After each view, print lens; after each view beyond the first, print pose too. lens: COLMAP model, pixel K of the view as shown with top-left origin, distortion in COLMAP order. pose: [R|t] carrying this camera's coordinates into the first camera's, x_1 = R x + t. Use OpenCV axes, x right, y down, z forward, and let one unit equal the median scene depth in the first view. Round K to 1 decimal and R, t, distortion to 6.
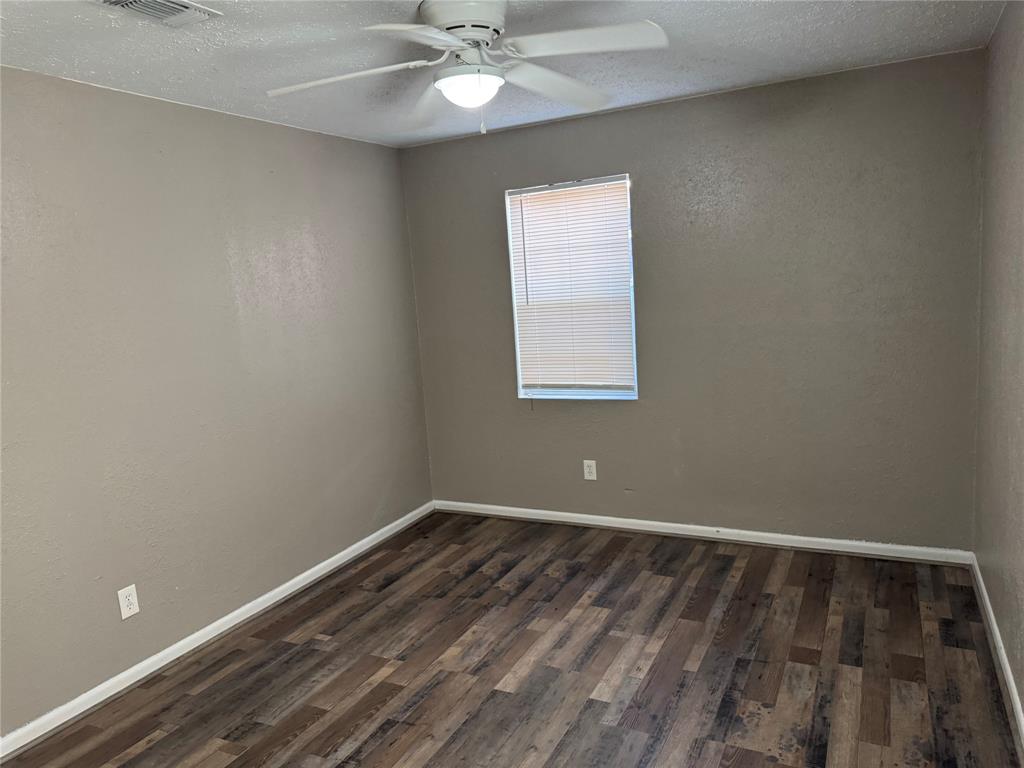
lens RADIAL K [[730.9, 0, 512.0], [0, 730.9, 384.0], [0, 0, 1]] dist [0.007396, -0.003759]
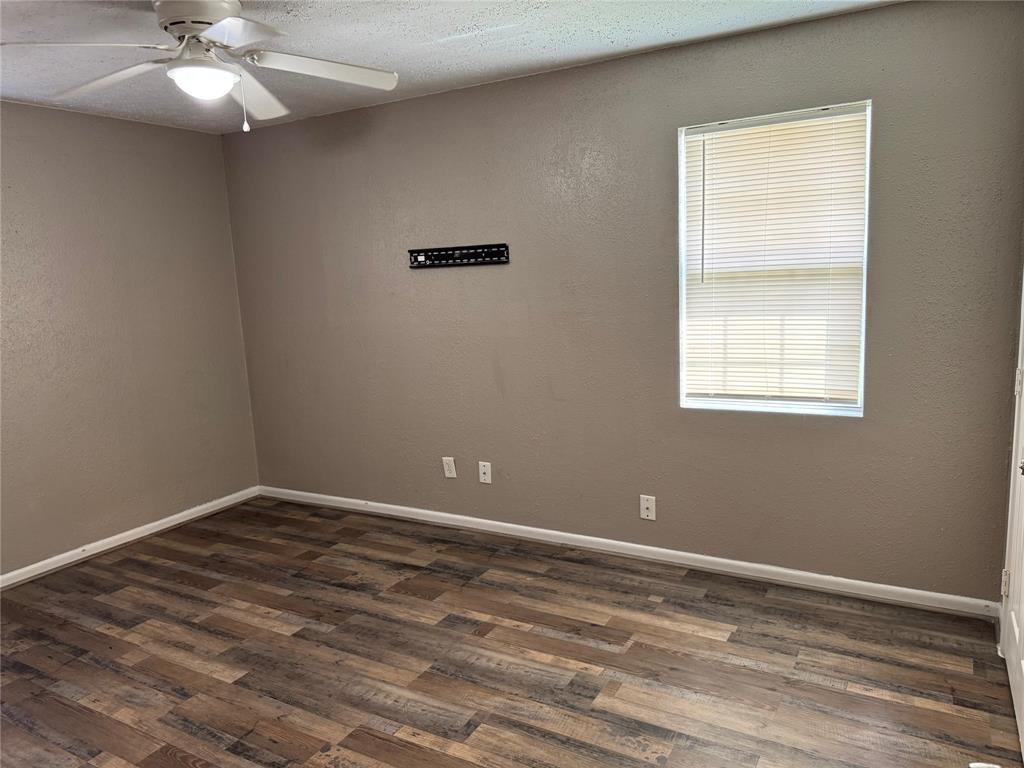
lens RADIAL K [[730.9, 0, 512.0], [0, 730.9, 384.0], [0, 0, 1]] dist [0.007396, -0.003759]
pose [[0.056354, -0.098240, 0.993566, -0.854517], [0.184006, 0.979123, 0.086376, 0.005543], [-0.981308, 0.177955, 0.073255, 0.438801]]
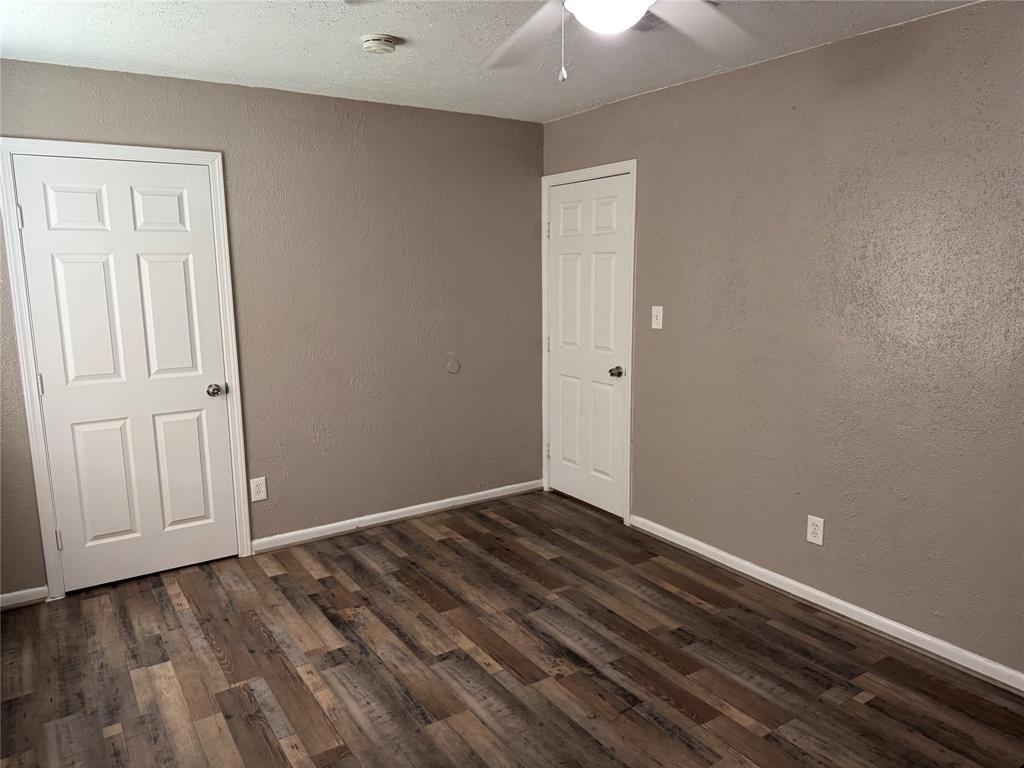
lens RADIAL K [[730.9, 0, 512.0], [0, 730.9, 384.0], [0, 0, 1]] dist [0.007396, -0.003759]
pose [[-0.492136, 0.218294, -0.842704, 0.559872], [-0.076187, 0.953533, 0.291496, -0.190601], [0.867178, 0.207659, -0.452637, 1.033073]]
